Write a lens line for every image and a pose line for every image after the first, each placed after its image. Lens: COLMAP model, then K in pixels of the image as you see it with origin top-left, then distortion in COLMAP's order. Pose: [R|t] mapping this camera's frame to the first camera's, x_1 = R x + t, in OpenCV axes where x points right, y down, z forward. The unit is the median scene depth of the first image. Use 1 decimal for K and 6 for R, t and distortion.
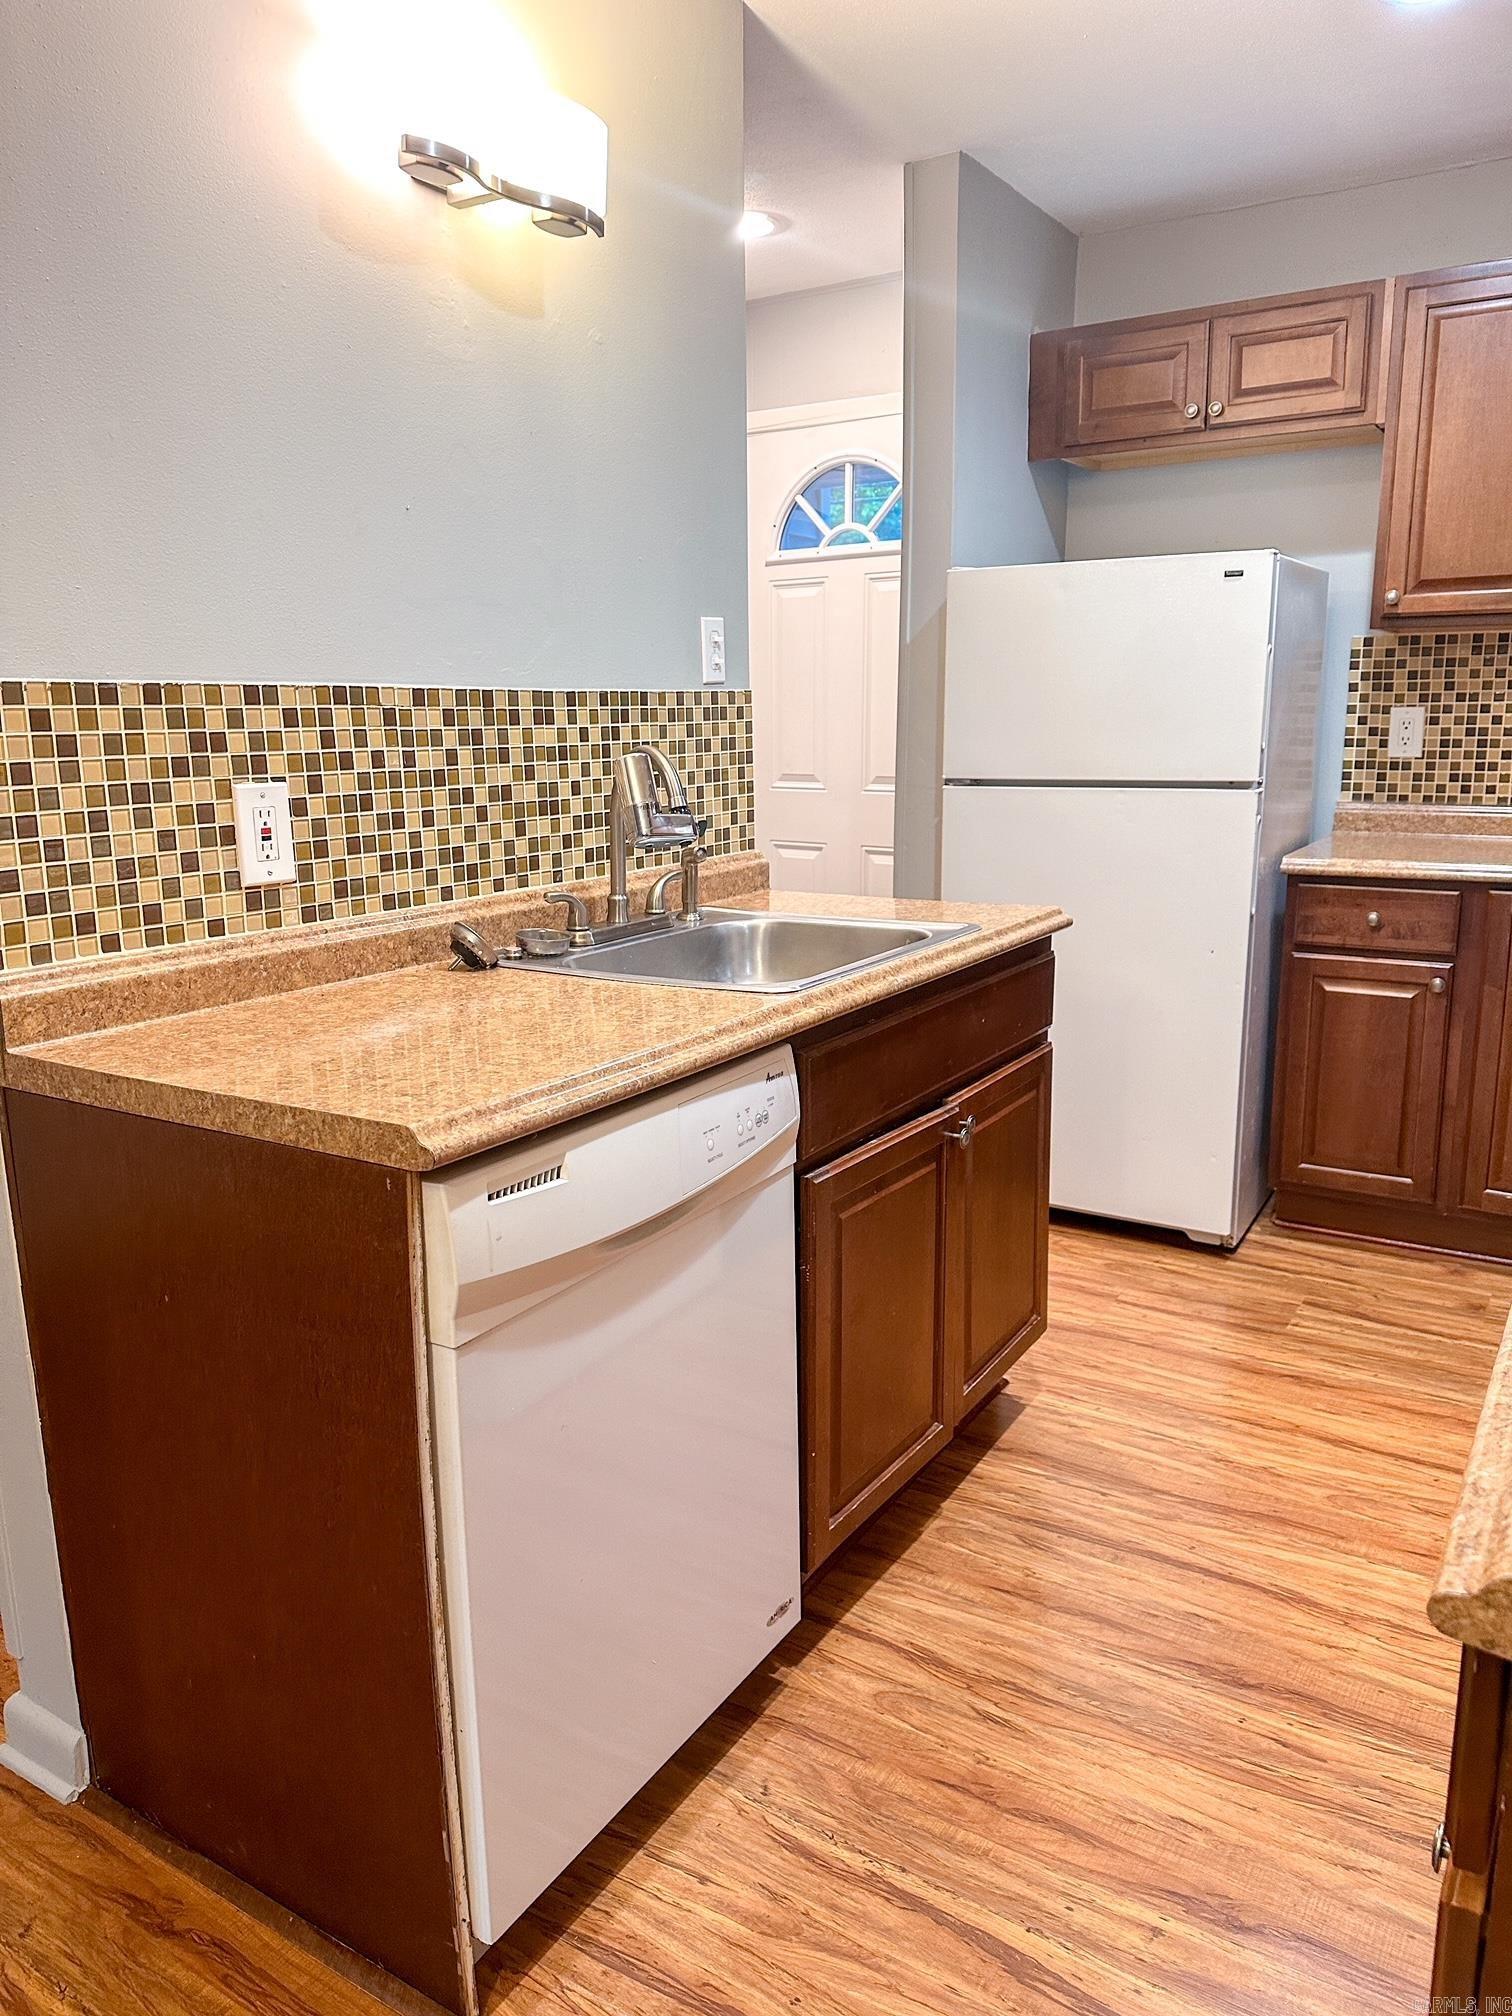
lens RADIAL K [[1401.1, 0, 741.2], [0, 1401.1, 1020.3], [0, 0, 1]] dist [0.081566, -0.117511]
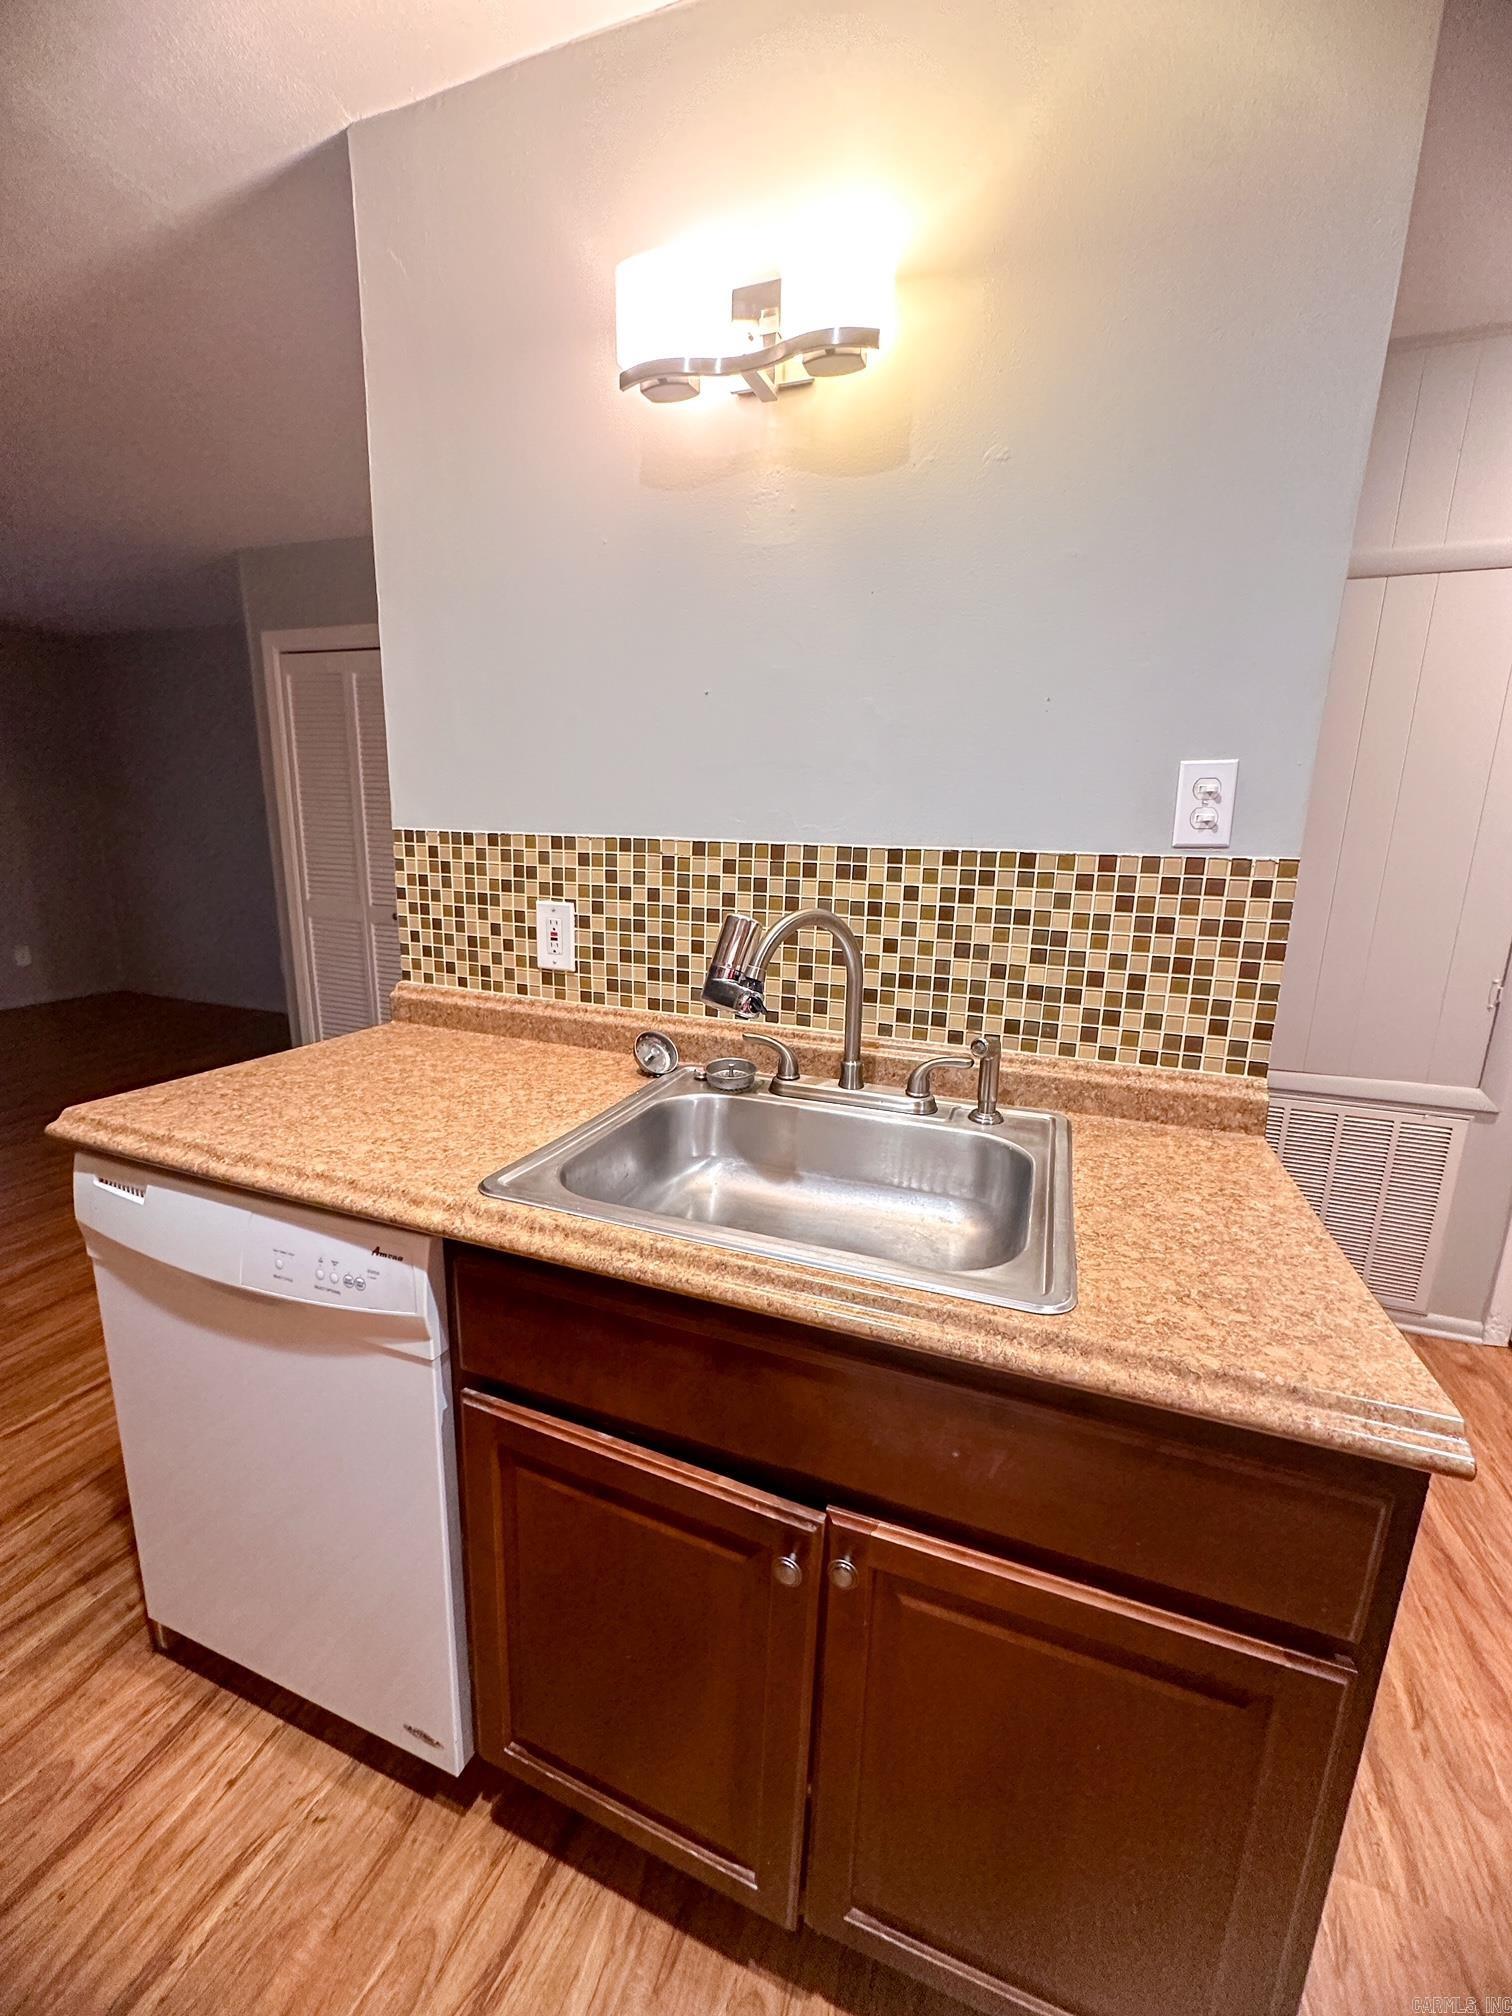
lens RADIAL K [[808.6, 0, 755.1], [0, 808.6, 1009.6], [0, 0, 1]] dist [-0.005926, 0.001968]
pose [[0.212317, 0.233984, -0.948774, 0.370966], [-0.237177, 0.954218, 0.182251, -0.185231], [0.947981, 0.186332, 0.258093, 0.705171]]
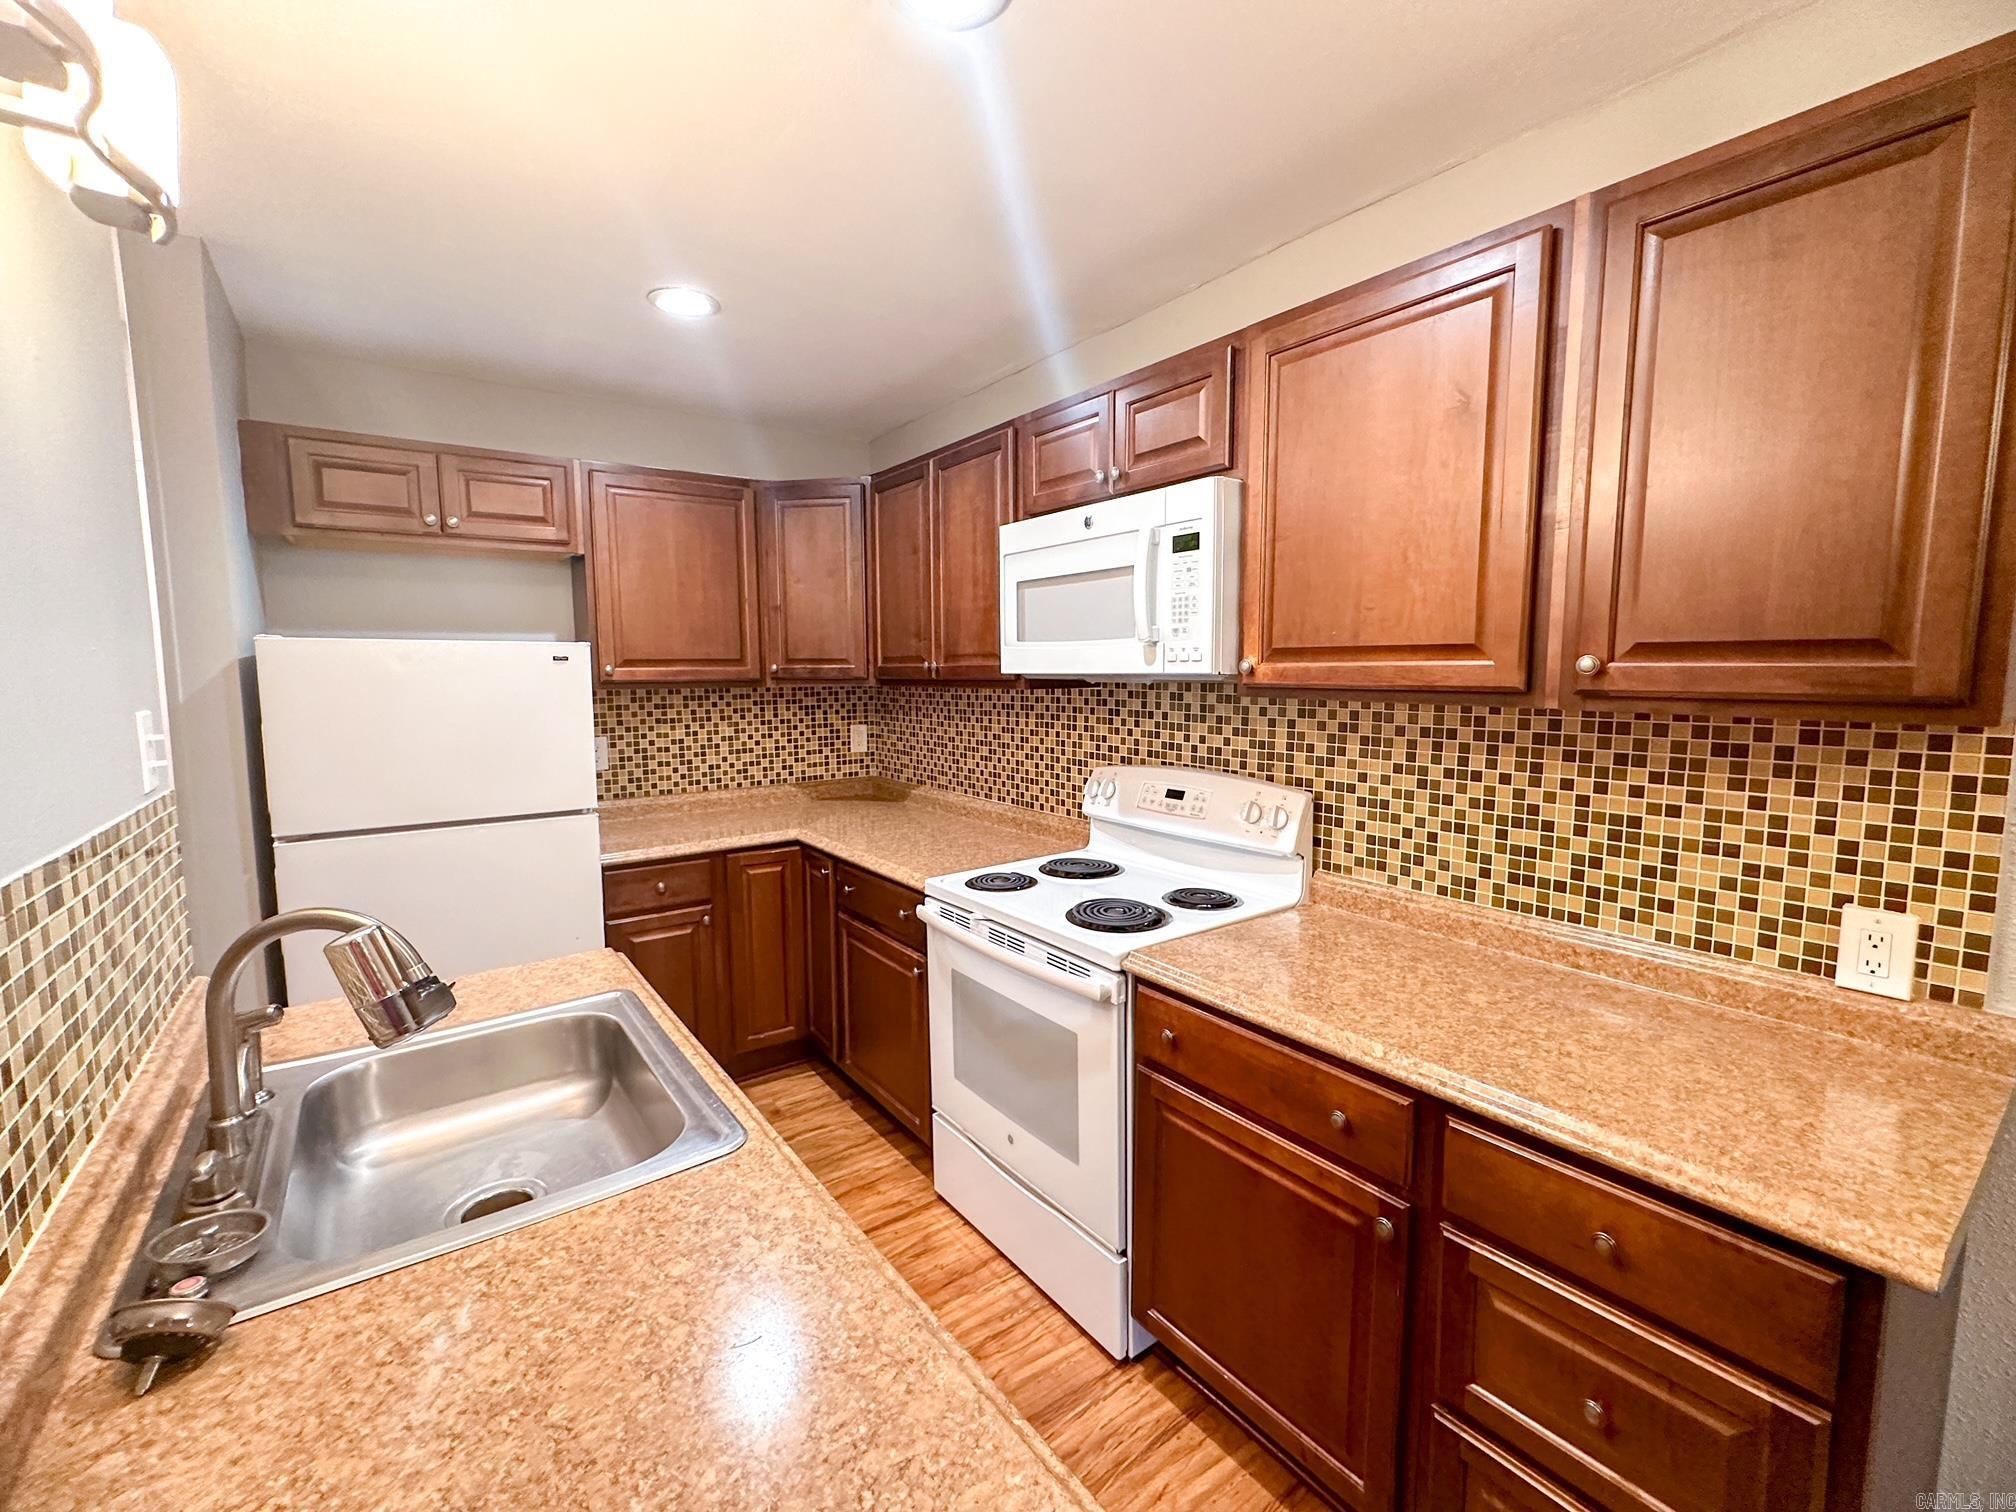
lens RADIAL K [[865.0, 0, 1003.4], [0, 865.0, 757.8], [0, 0, 1]] dist [-0.009598, 0.004428]
pose [[0.369379, -0.081885, 0.925664, -0.298858], [0.200282, 0.979715, 0.006745, -0.171458], [-0.907439, 0.182903, 0.378286, 0.395051]]
